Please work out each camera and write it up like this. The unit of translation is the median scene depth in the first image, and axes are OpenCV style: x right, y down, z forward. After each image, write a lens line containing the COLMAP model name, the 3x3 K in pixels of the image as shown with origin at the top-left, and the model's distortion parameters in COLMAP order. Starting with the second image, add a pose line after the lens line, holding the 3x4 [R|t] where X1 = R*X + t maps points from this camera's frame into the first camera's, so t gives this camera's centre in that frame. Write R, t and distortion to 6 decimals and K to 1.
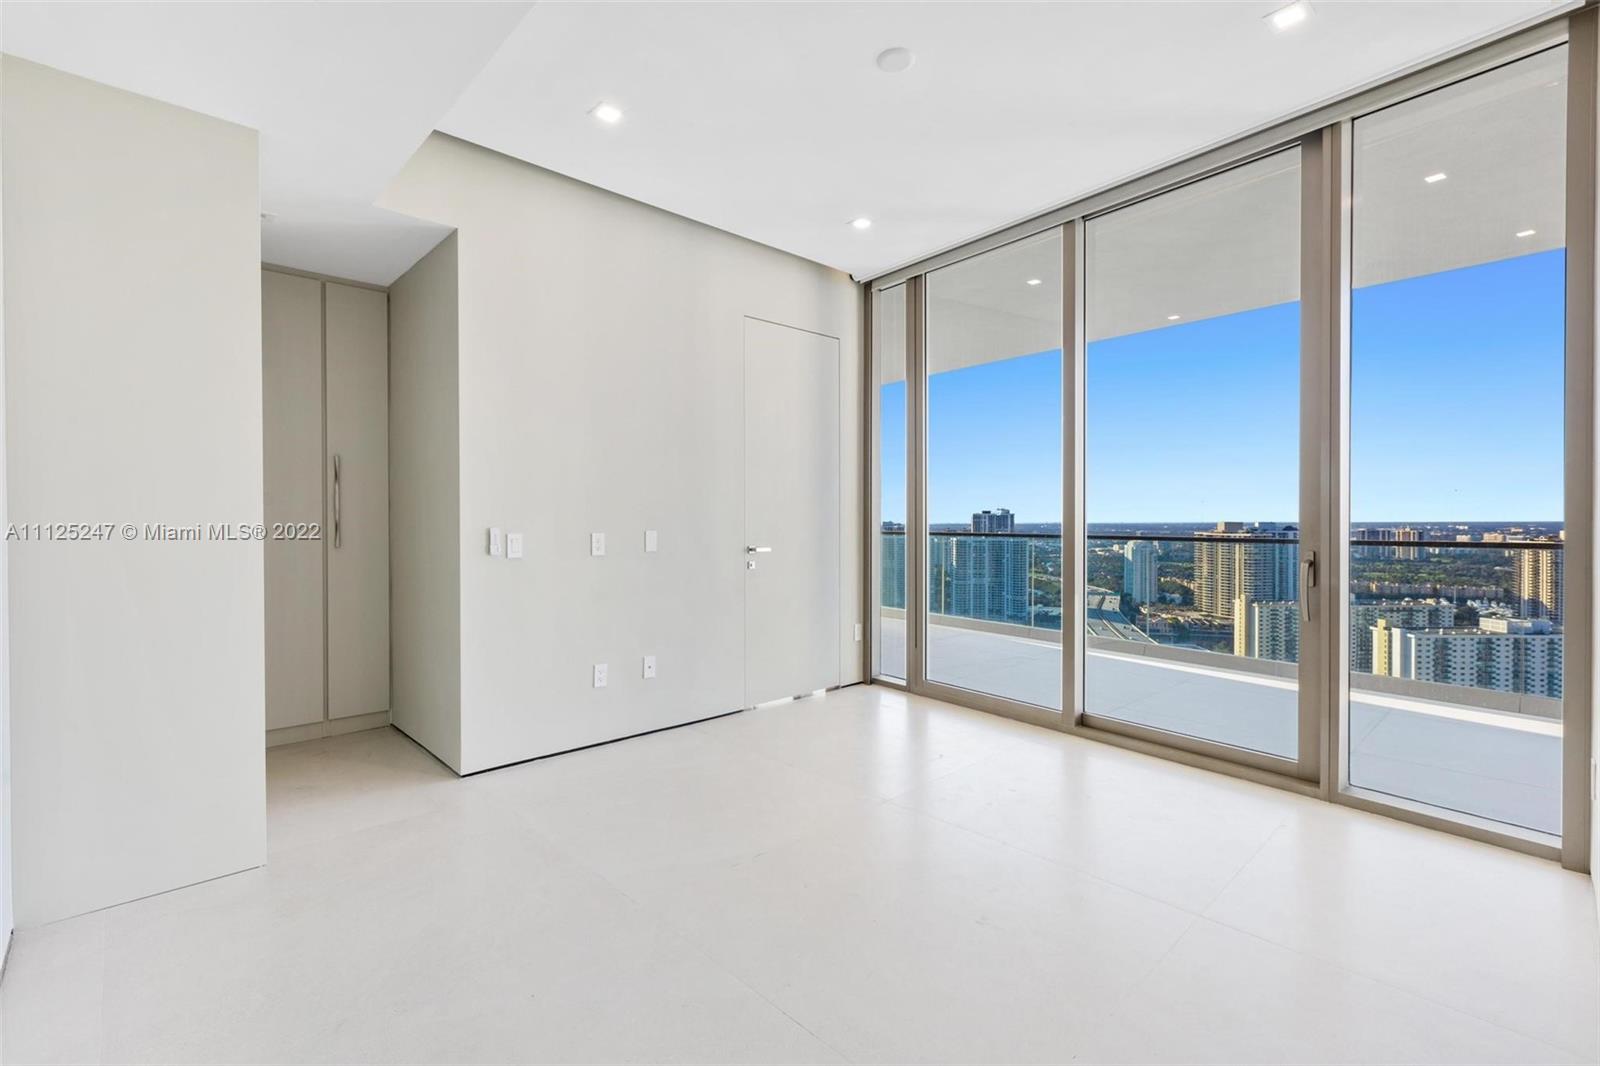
lens RADIAL K [[724.7, 0, 798.3], [0, 724.7, 513.5], [0, 0, 1]] dist [0.001880, 0.000714]
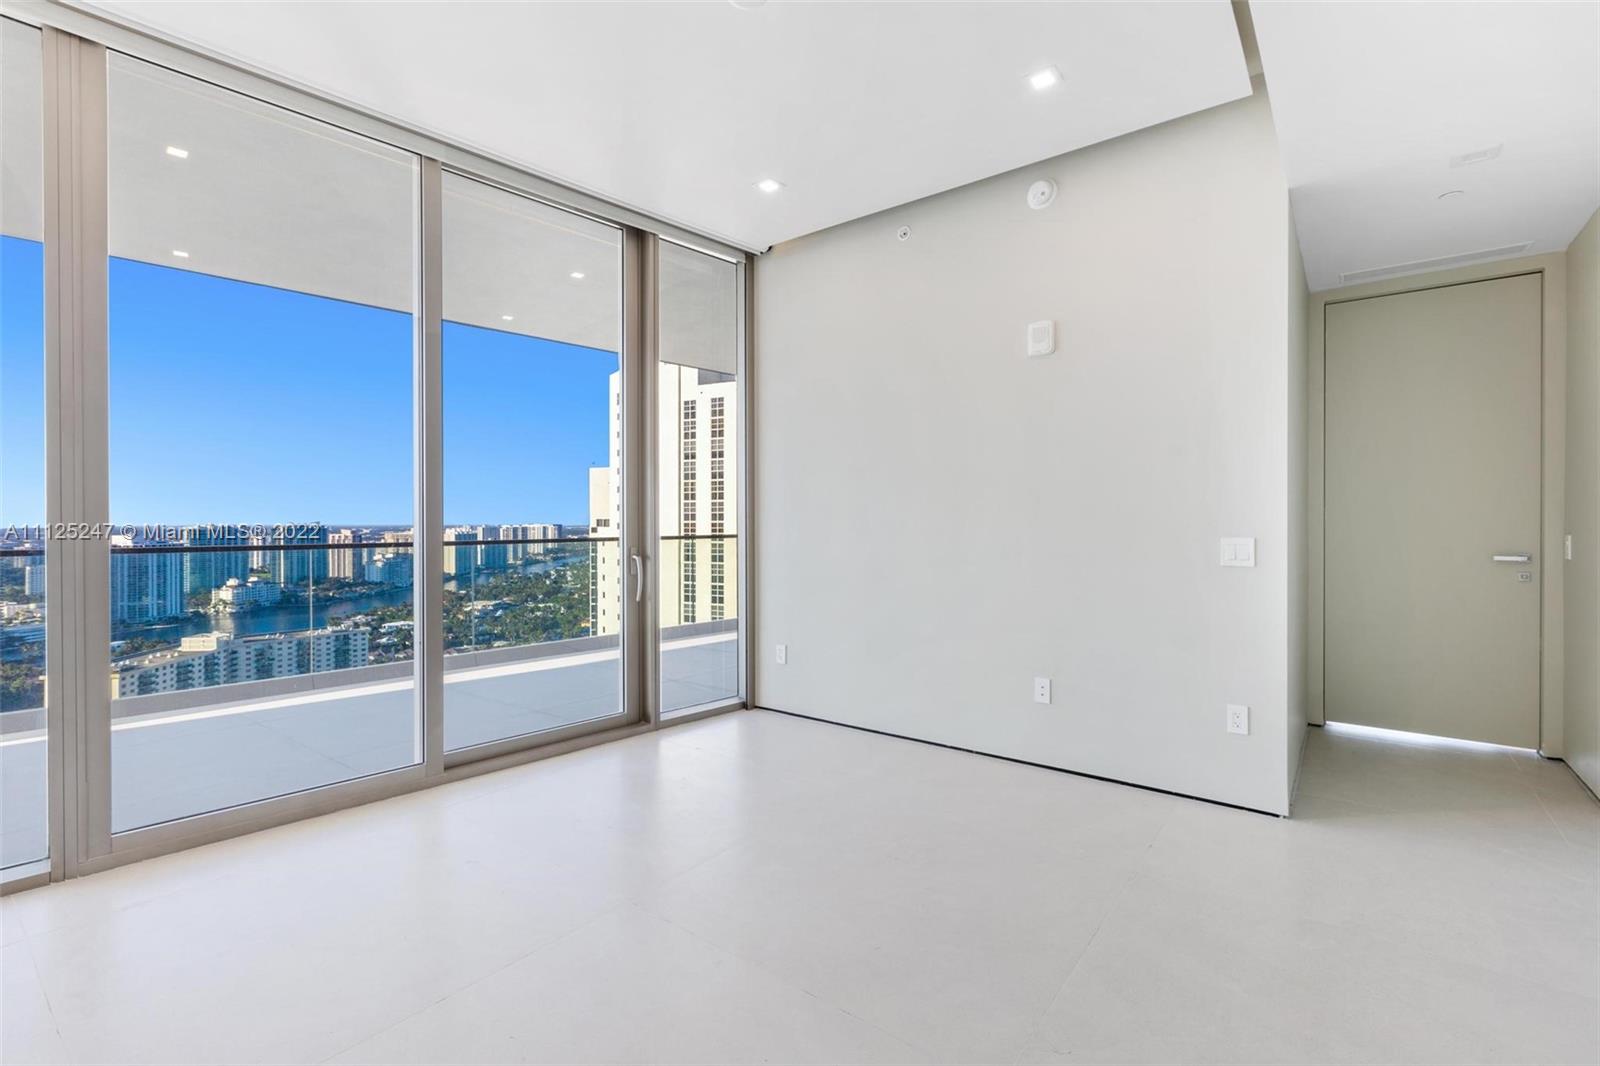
lens RADIAL K [[724.7, 0, 798.3], [0, 724.7, 513.5], [0, 0, 1]] dist [0.001880, 0.000714]
pose [[-0.151877, 0.014481, 0.988293, -0.448626], [-0.007269, 0.999849, -0.015767, 0.006907], [-0.988373, -0.009579, -0.151749, 0.648656]]
